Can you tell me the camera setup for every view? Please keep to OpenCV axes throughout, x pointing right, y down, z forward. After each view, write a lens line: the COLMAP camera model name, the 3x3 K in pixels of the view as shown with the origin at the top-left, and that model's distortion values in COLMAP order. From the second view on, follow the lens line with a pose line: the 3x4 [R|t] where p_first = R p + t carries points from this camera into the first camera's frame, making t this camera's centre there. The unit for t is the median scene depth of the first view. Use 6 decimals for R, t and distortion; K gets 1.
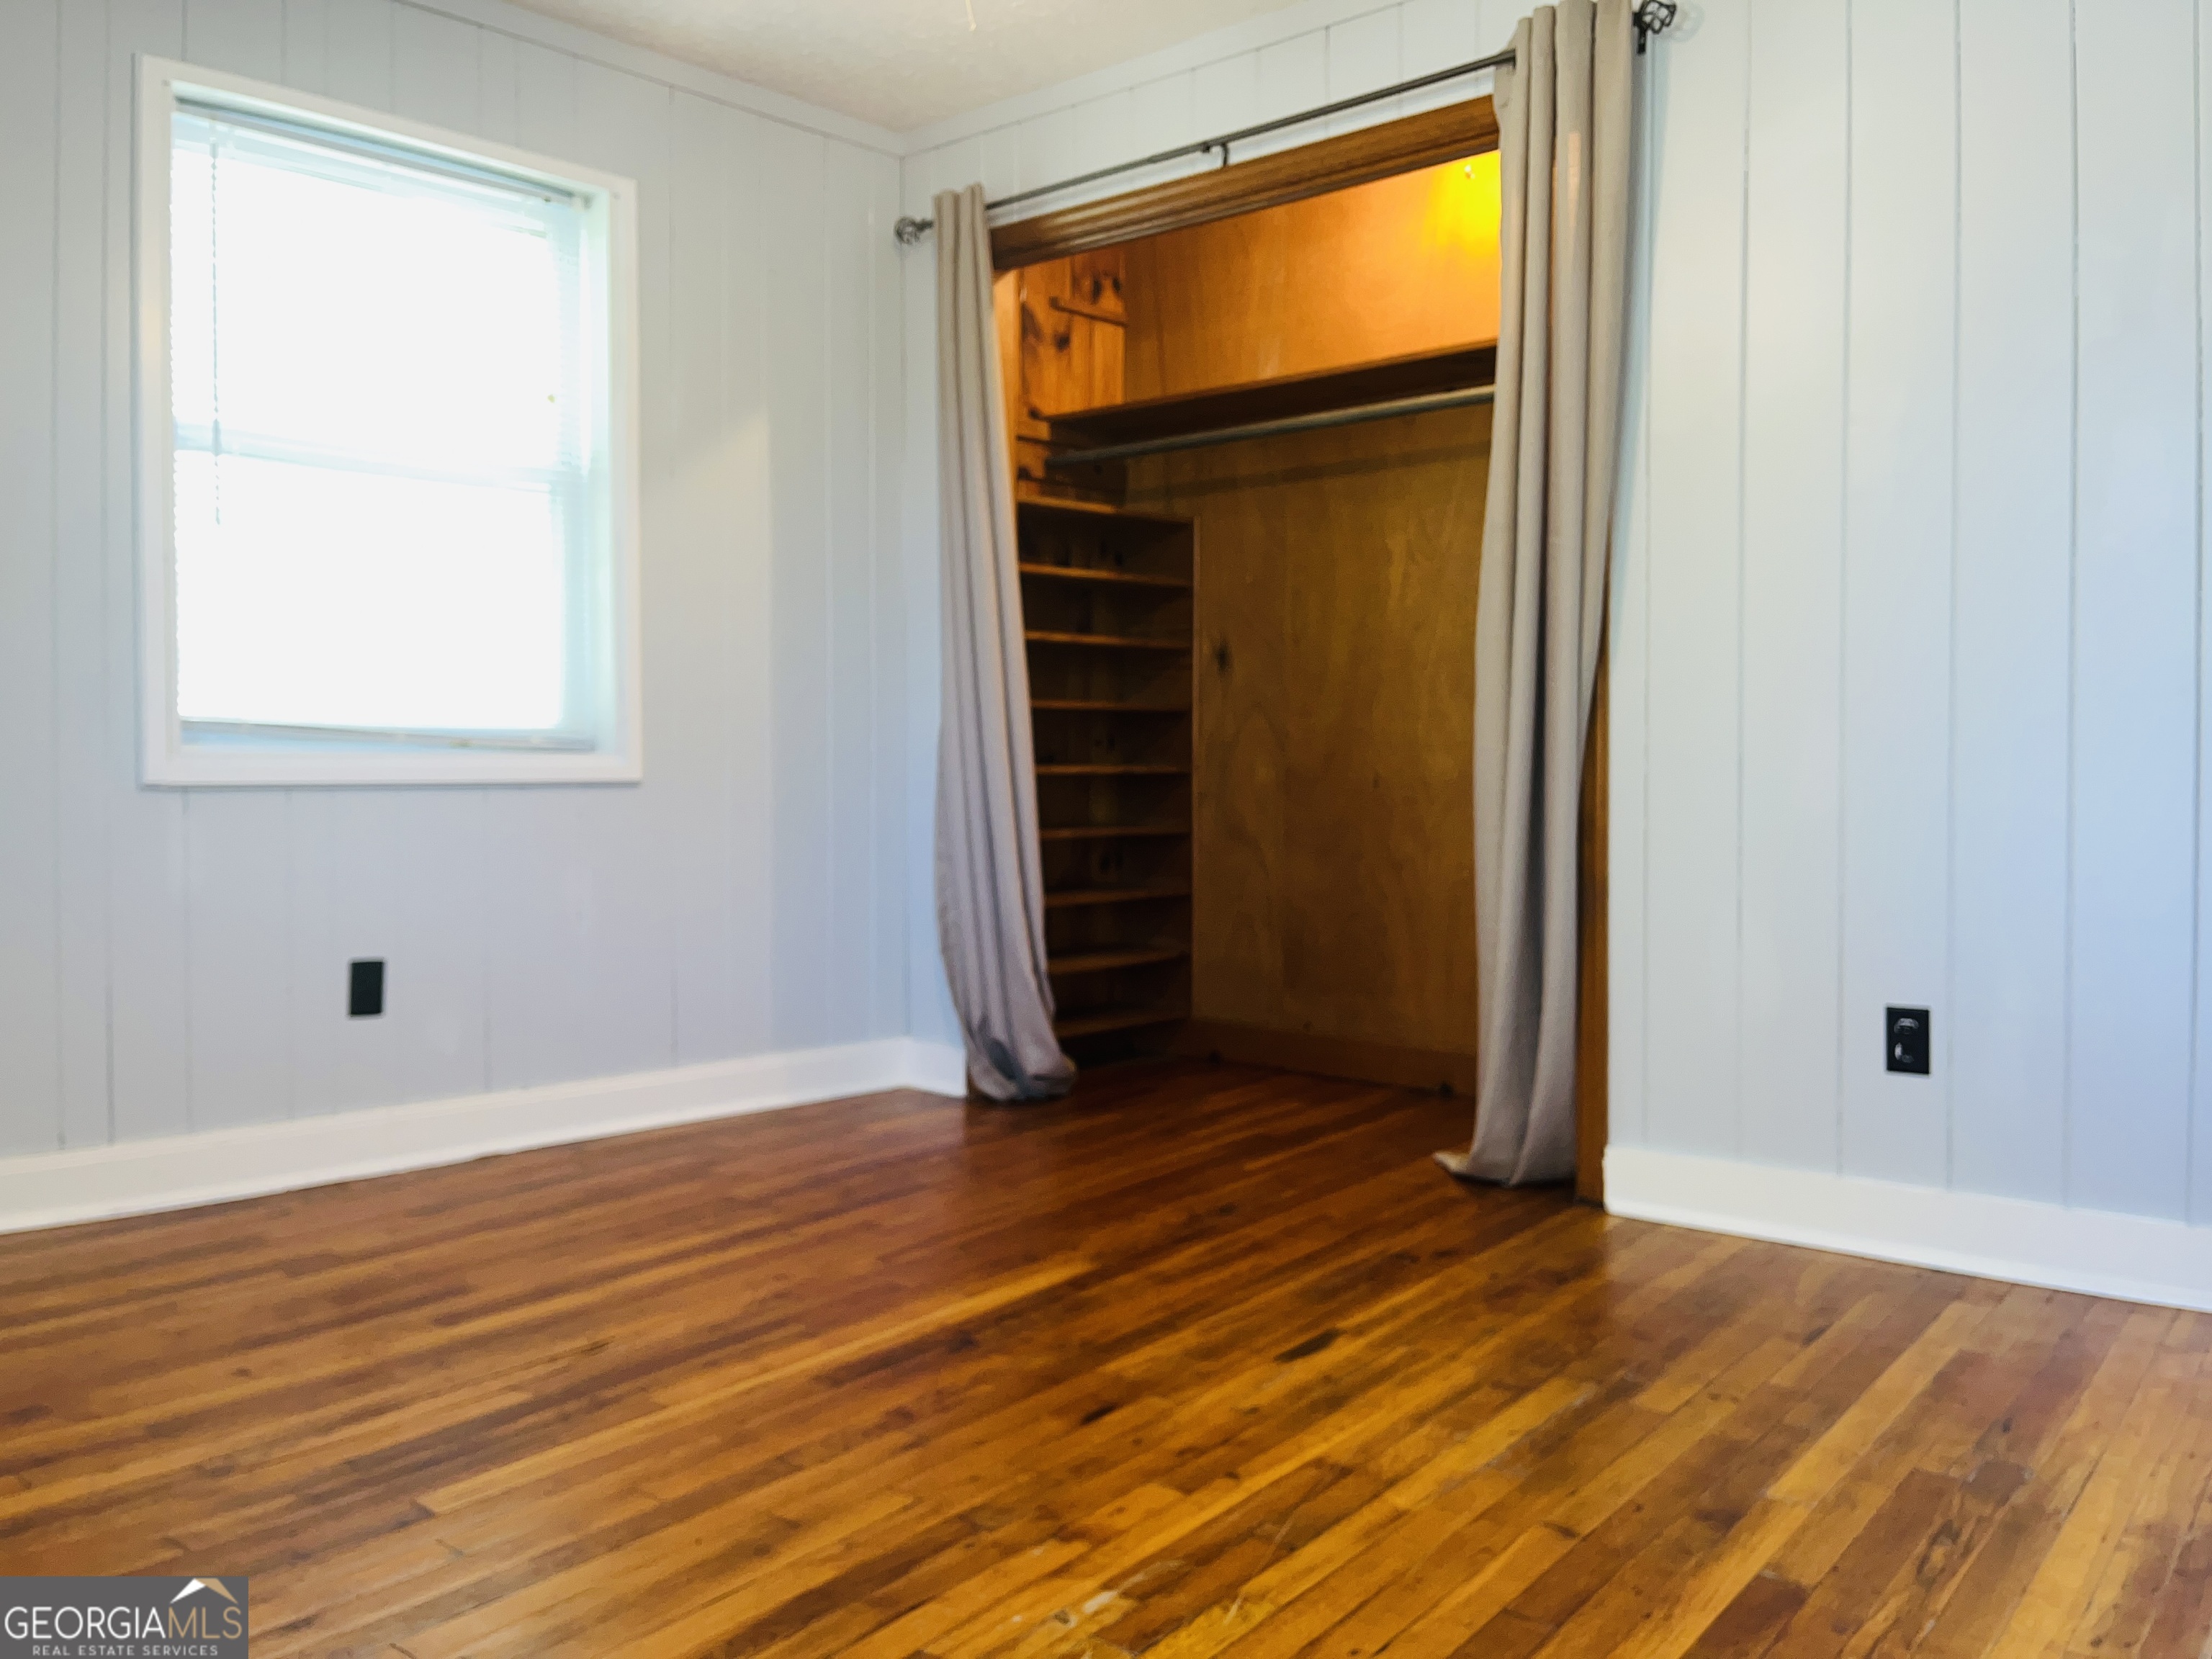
lens RADIAL K [[1707.6, 0, 1119.3], [0, 1707.6, 827.1], [0, 0, 1]] dist [0.034856, -0.041001]
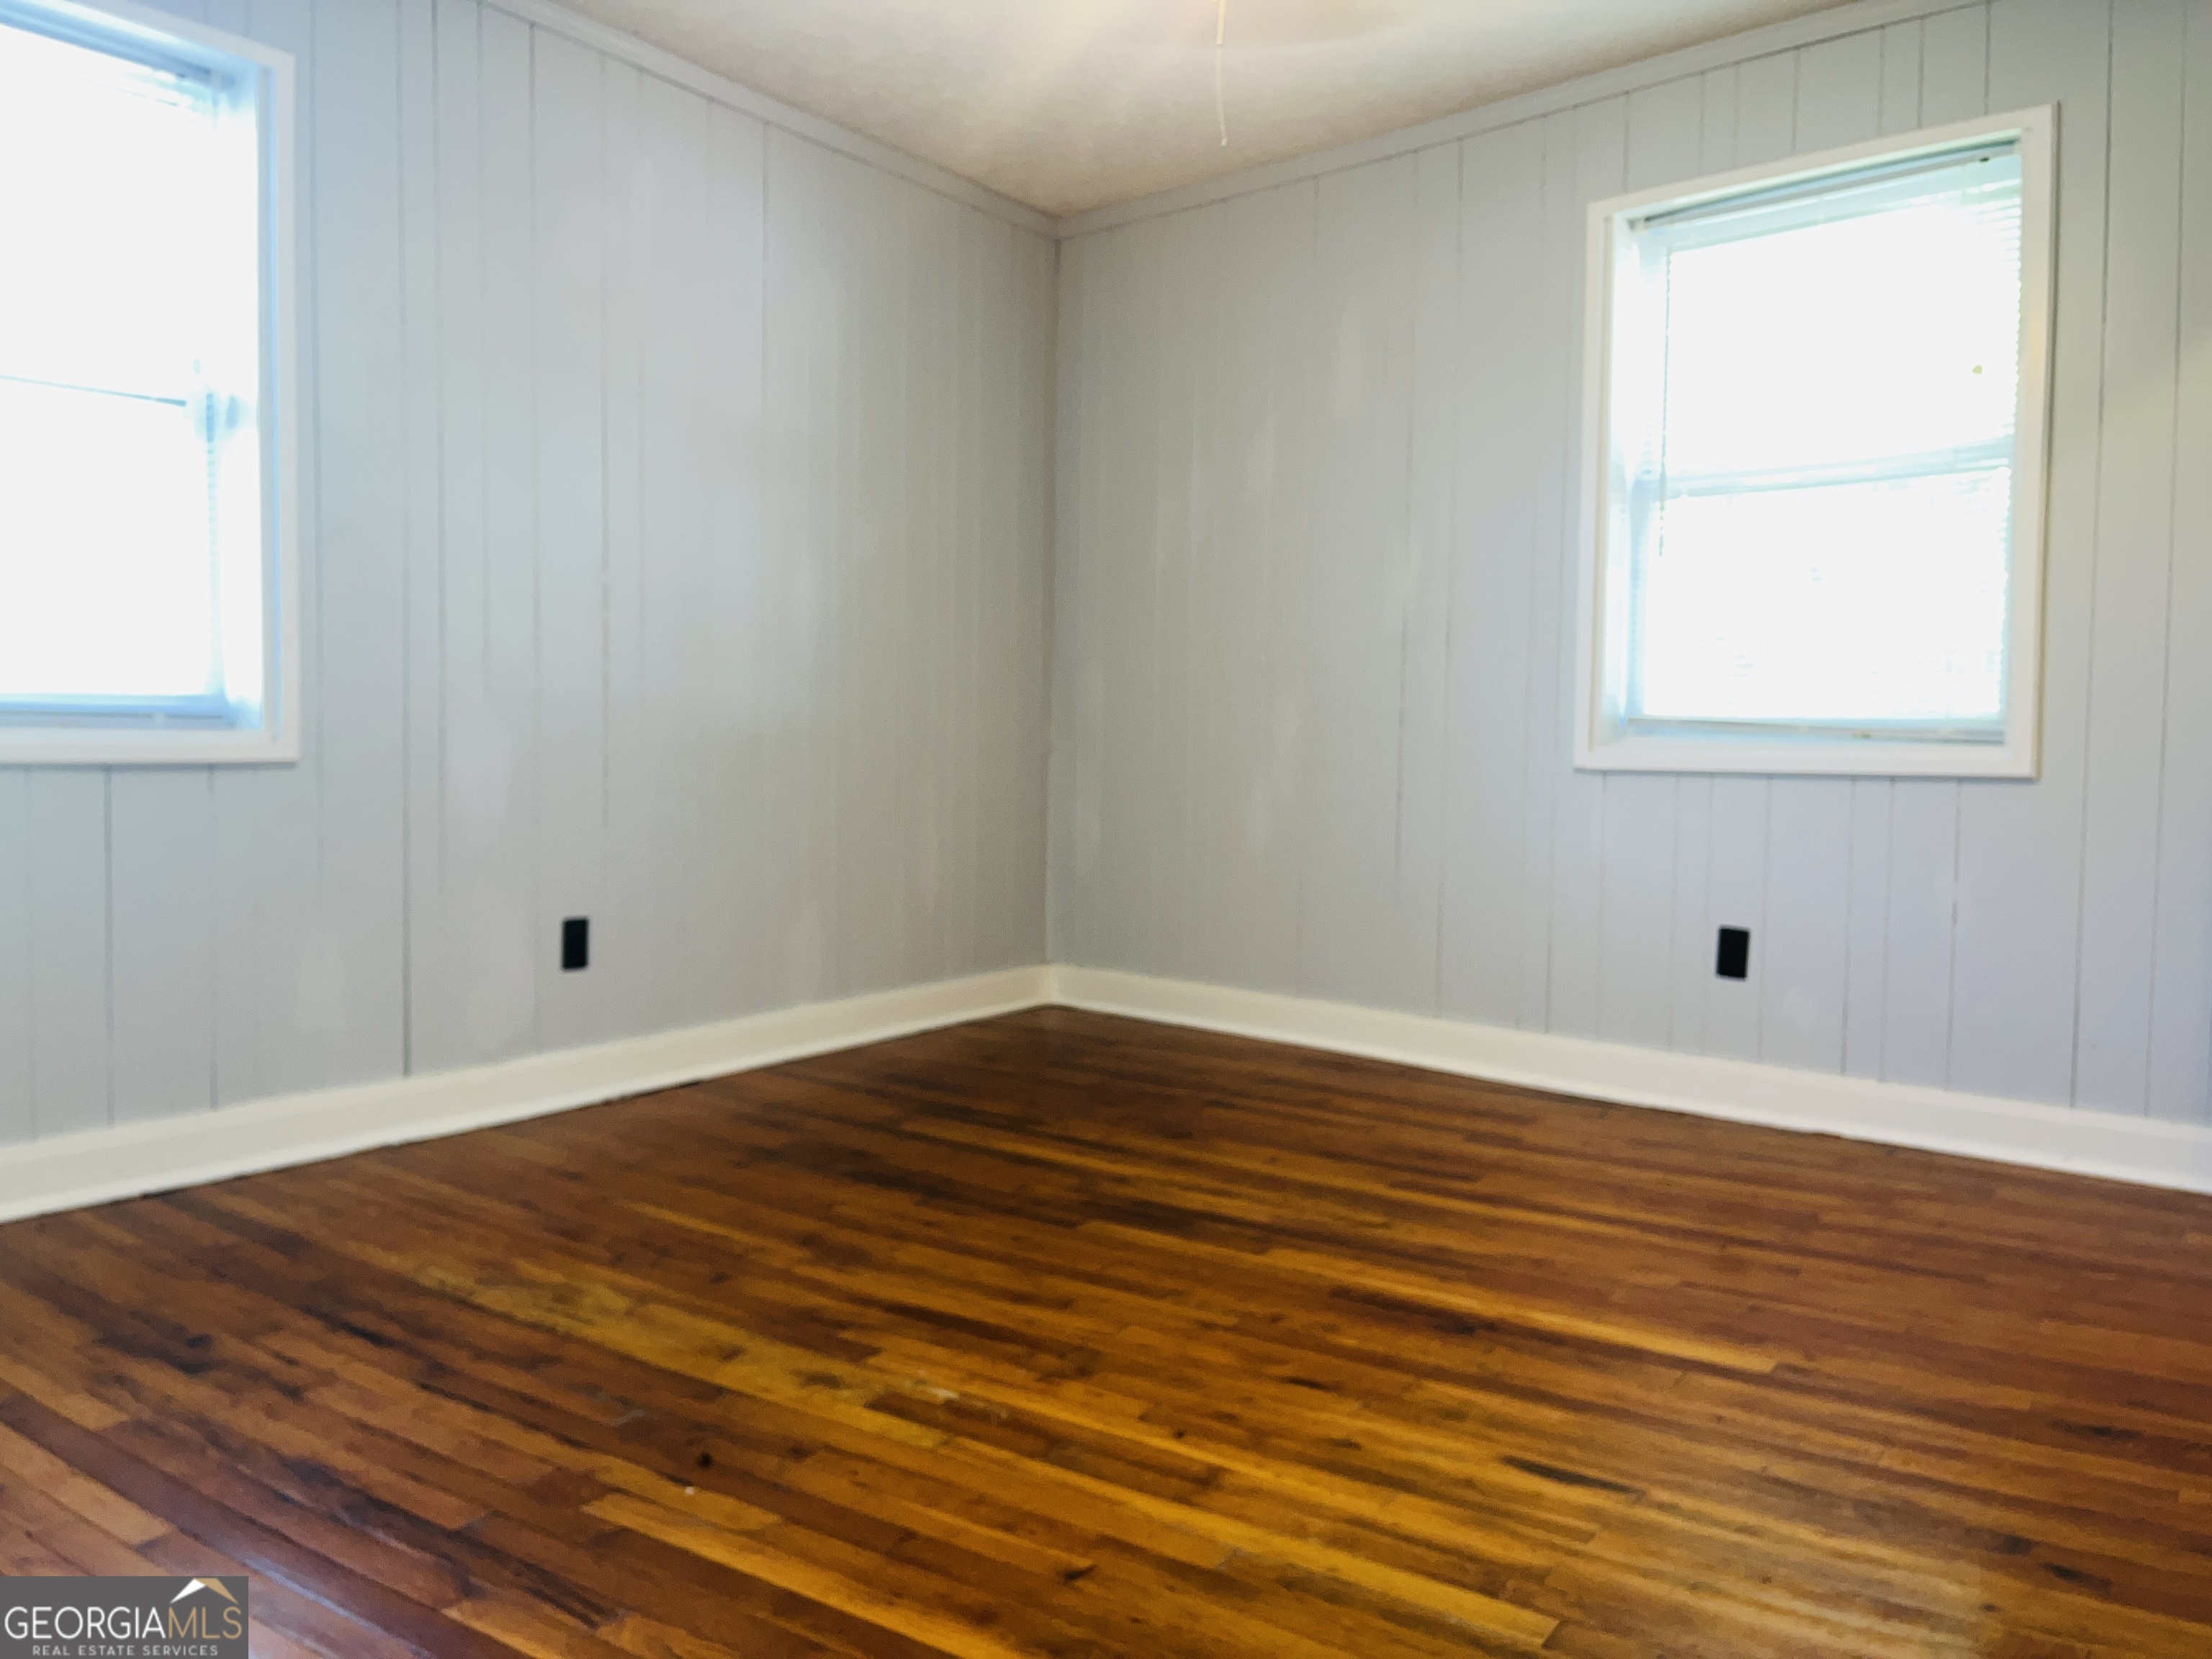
lens RADIAL K [[1707.6, 0, 1122.8], [0, 1707.6, 824.8], [0, 0, 1]] dist [0.034856, -0.041001]
pose [[0.070883, 0.054147, -0.996014, 0.915488], [-0.042858, 0.997769, 0.051192, -0.043262], [0.996563, 0.039059, 0.073046, 0.725285]]
